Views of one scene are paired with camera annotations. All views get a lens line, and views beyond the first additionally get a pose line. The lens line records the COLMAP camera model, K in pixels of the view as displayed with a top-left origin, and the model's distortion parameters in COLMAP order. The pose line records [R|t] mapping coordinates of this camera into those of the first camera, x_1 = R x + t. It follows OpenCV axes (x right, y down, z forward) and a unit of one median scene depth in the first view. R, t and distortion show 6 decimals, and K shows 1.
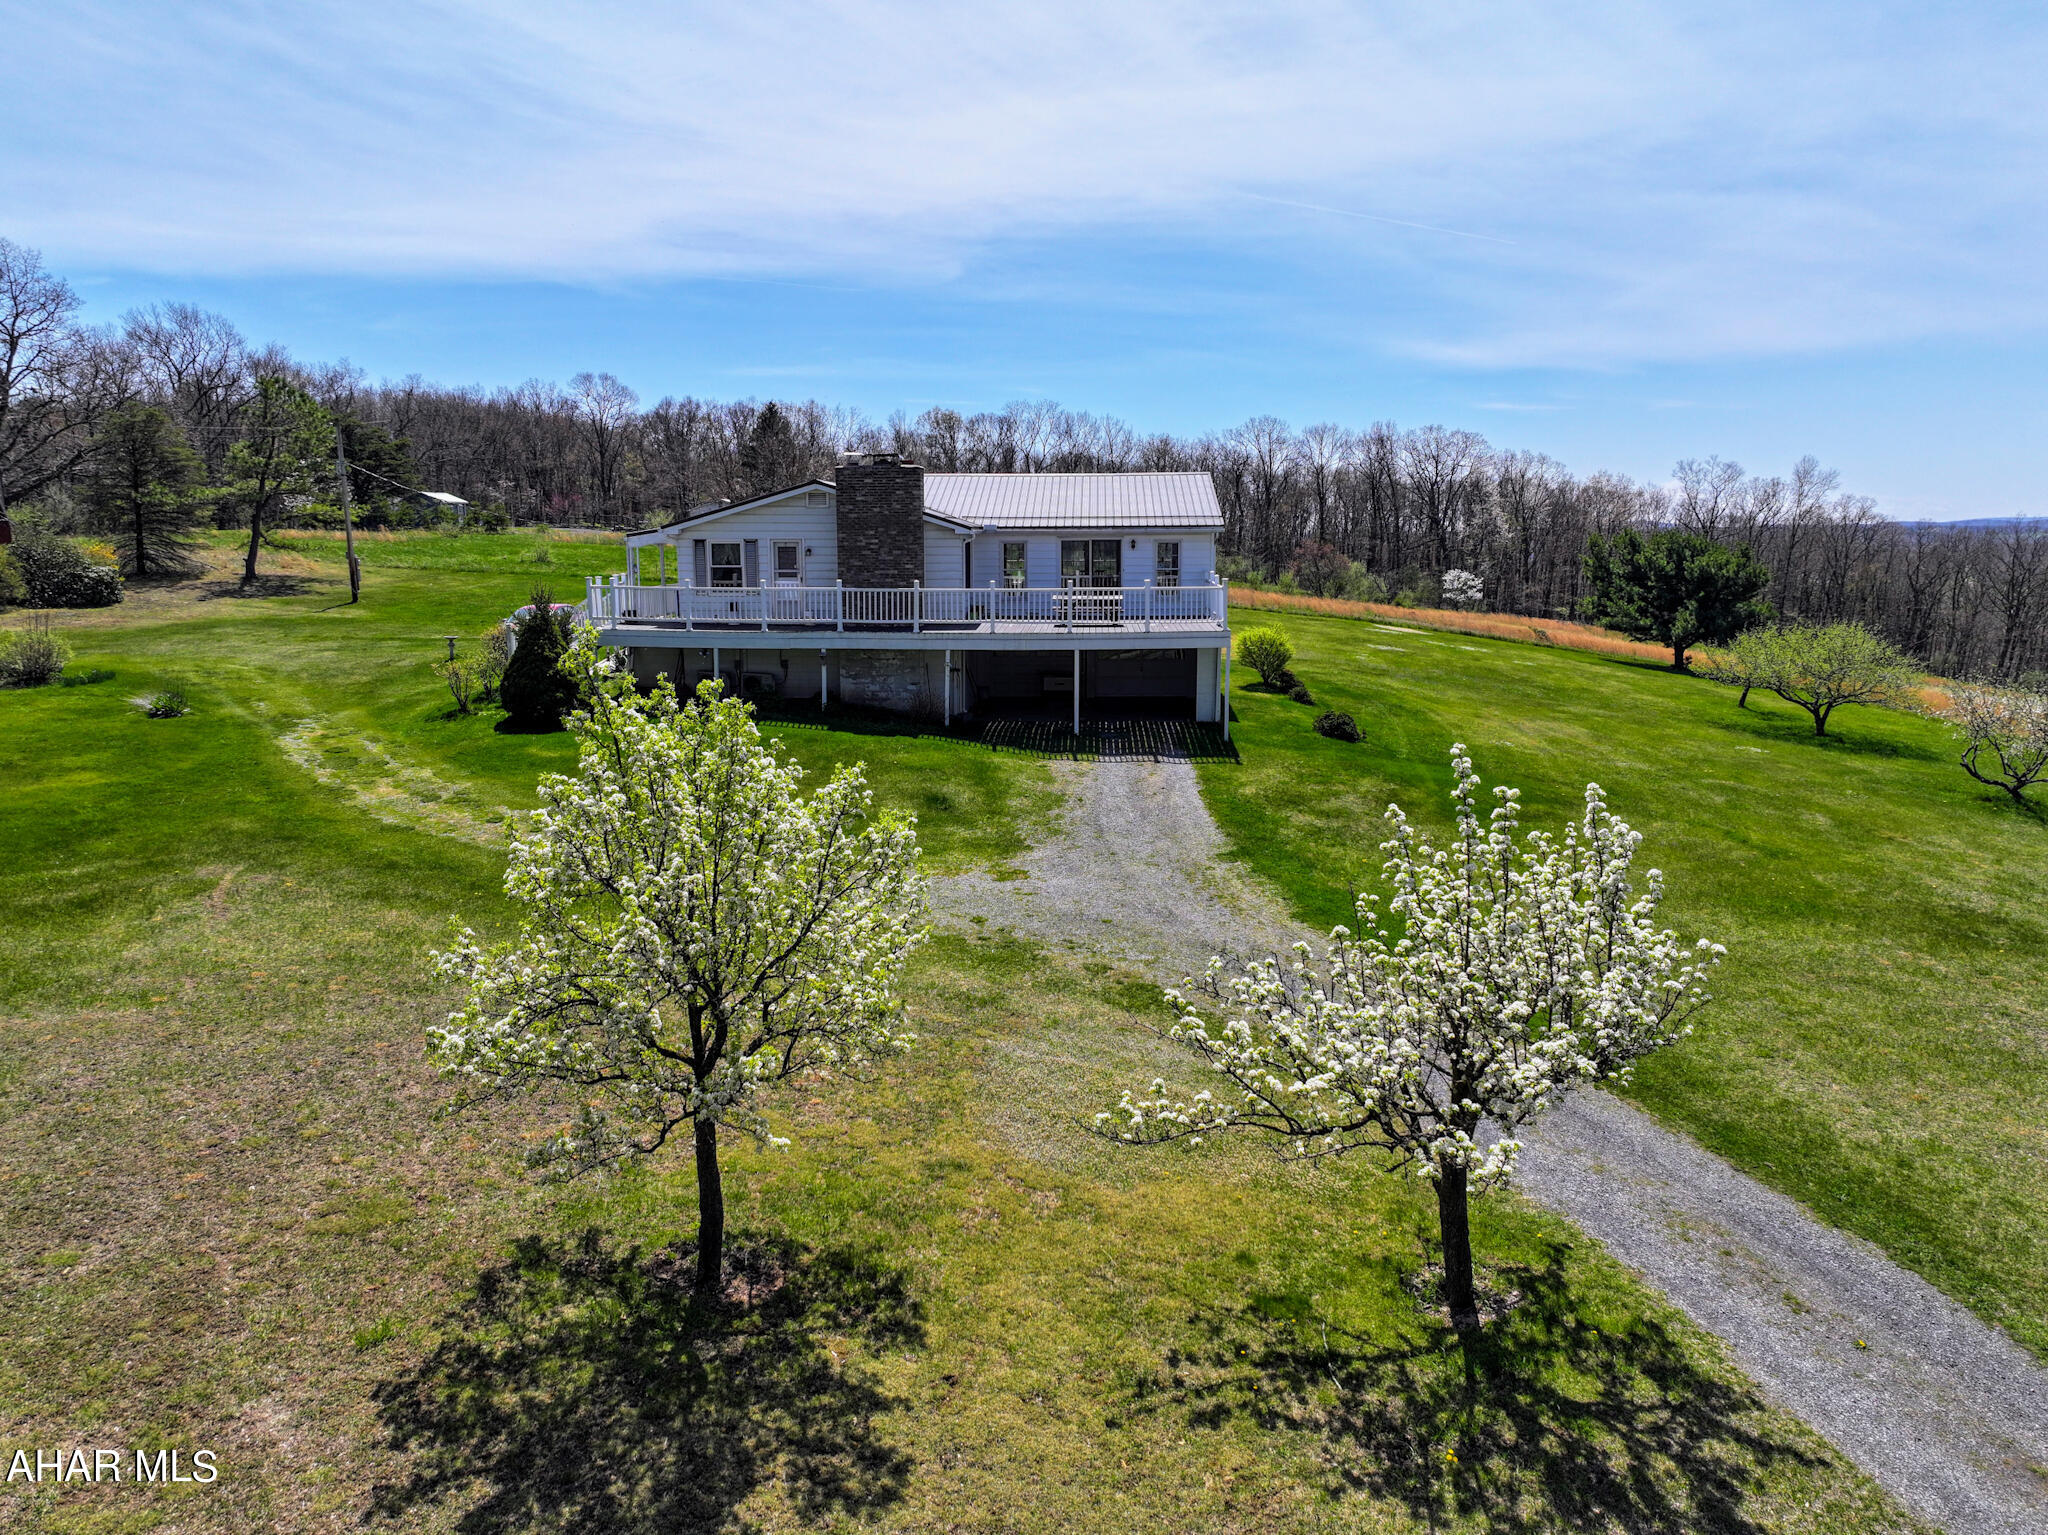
lens RADIAL K [[1419.1, 0, 1030.9], [0, 1419.1, 763.2], [0, 0, 1]] dist [0.006373, 0.002962]
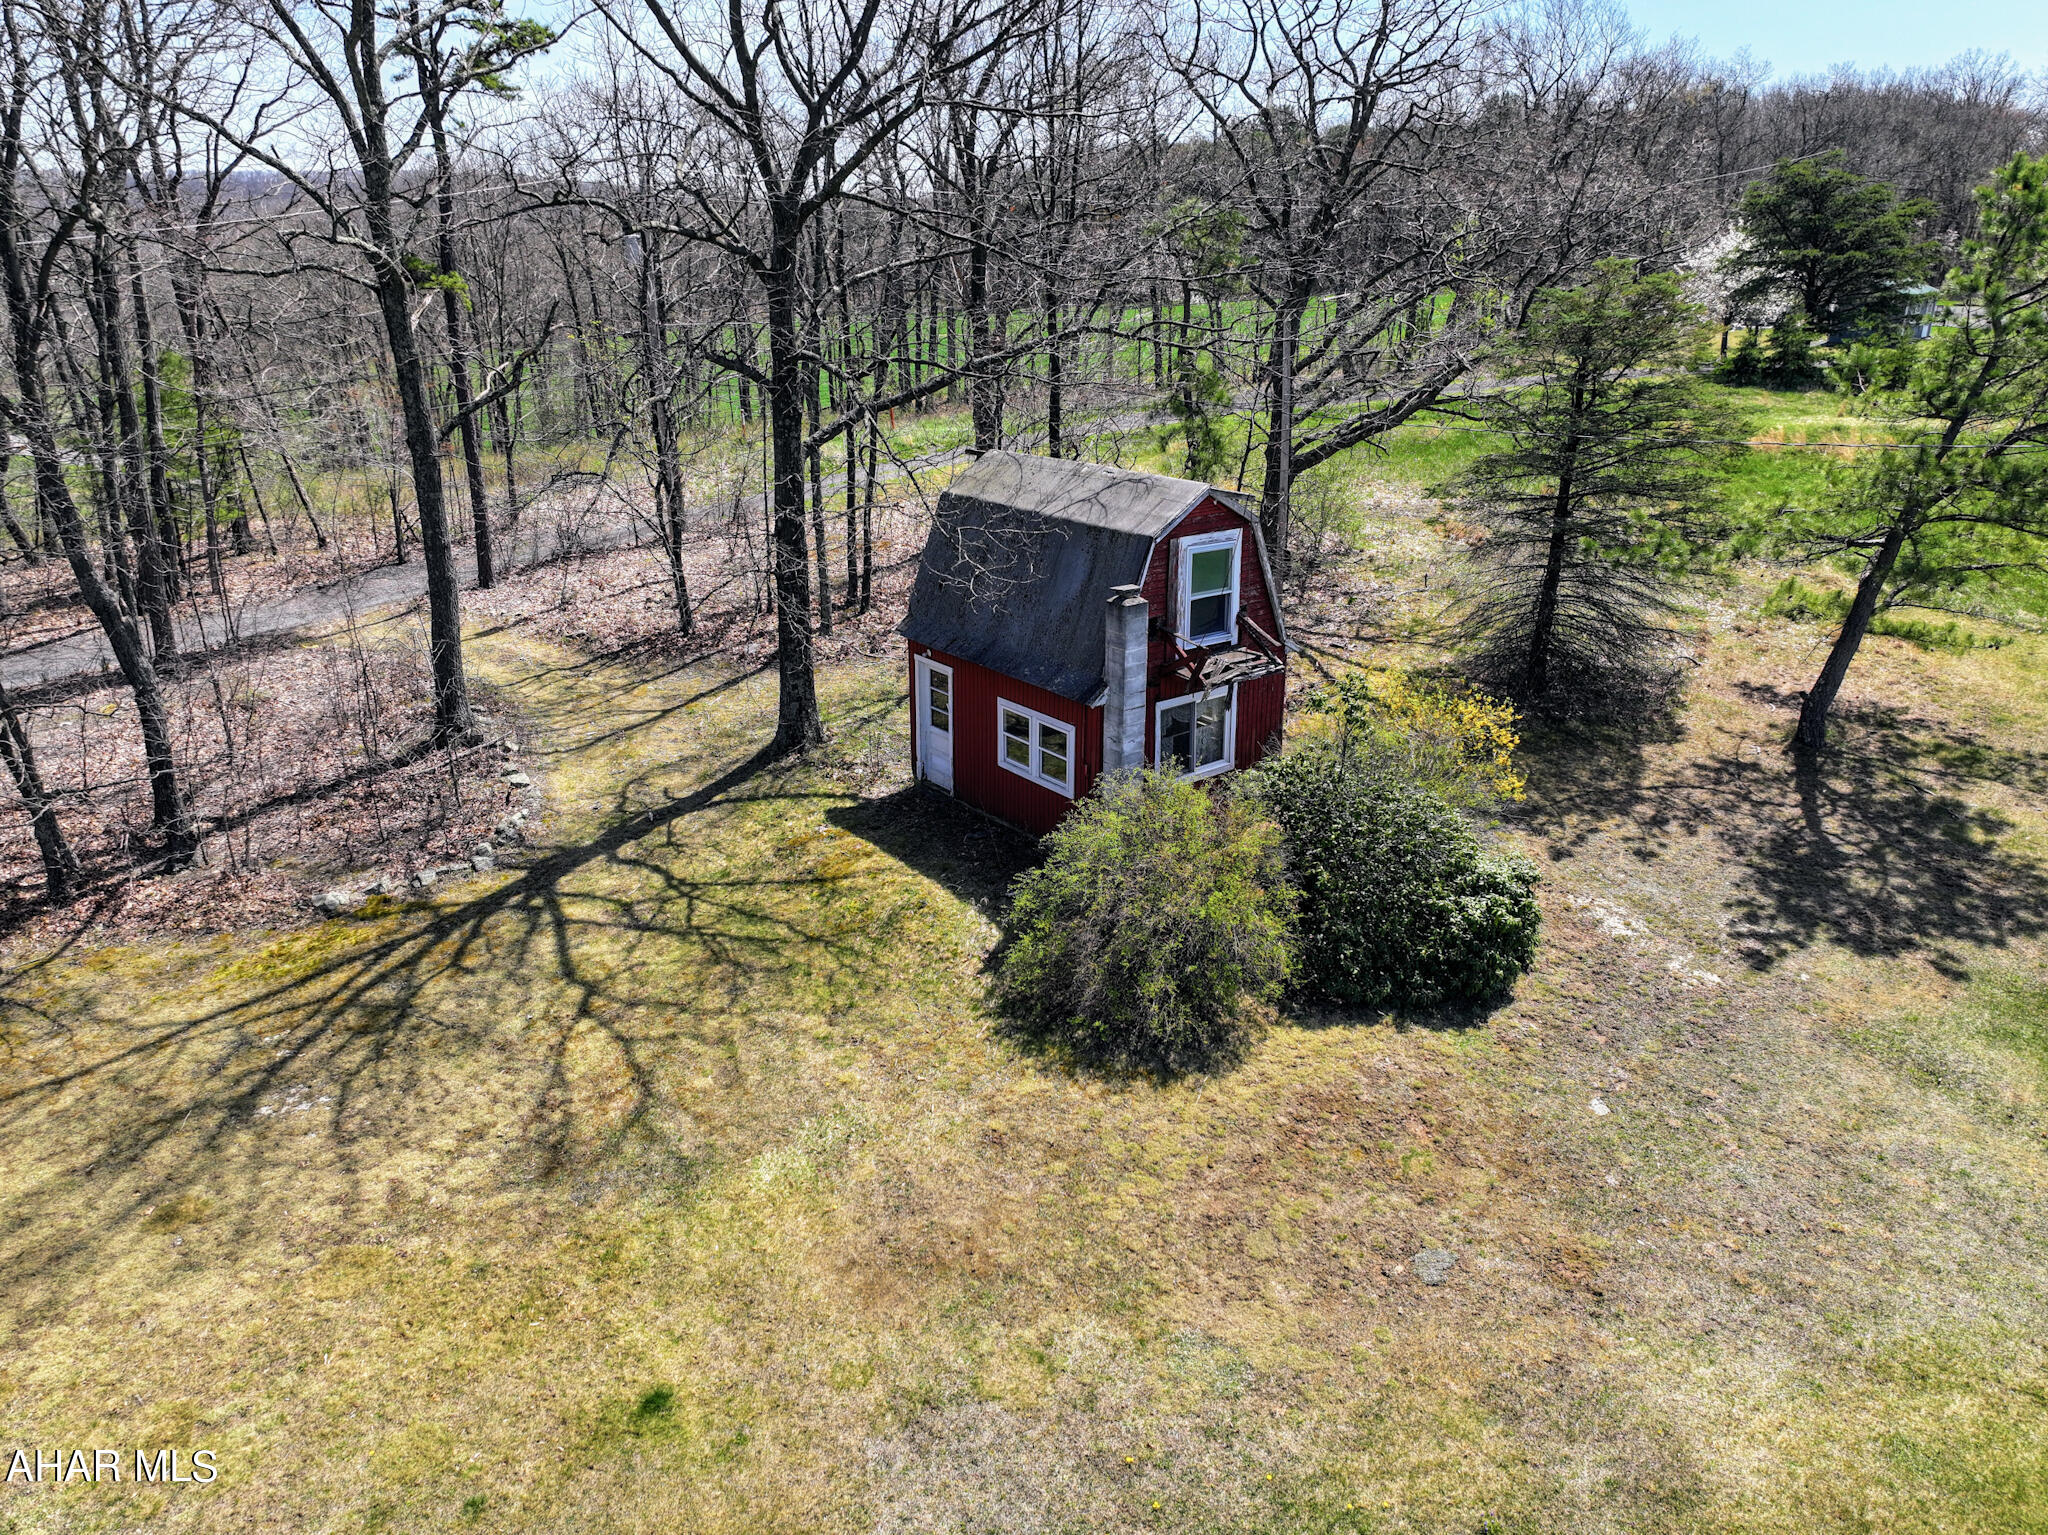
lens RADIAL K [[1445.2, 0, 1034.1], [0, 1445.2, 745.6], [0, 0, 1]] dist [0.005773, 0.000446]
pose [[0.709072, 0.234530, -0.664991, -0.873042], [-0.112678, 0.968635, 0.221472, -0.375215], [0.696075, -0.082110, 0.713258, 1.179599]]
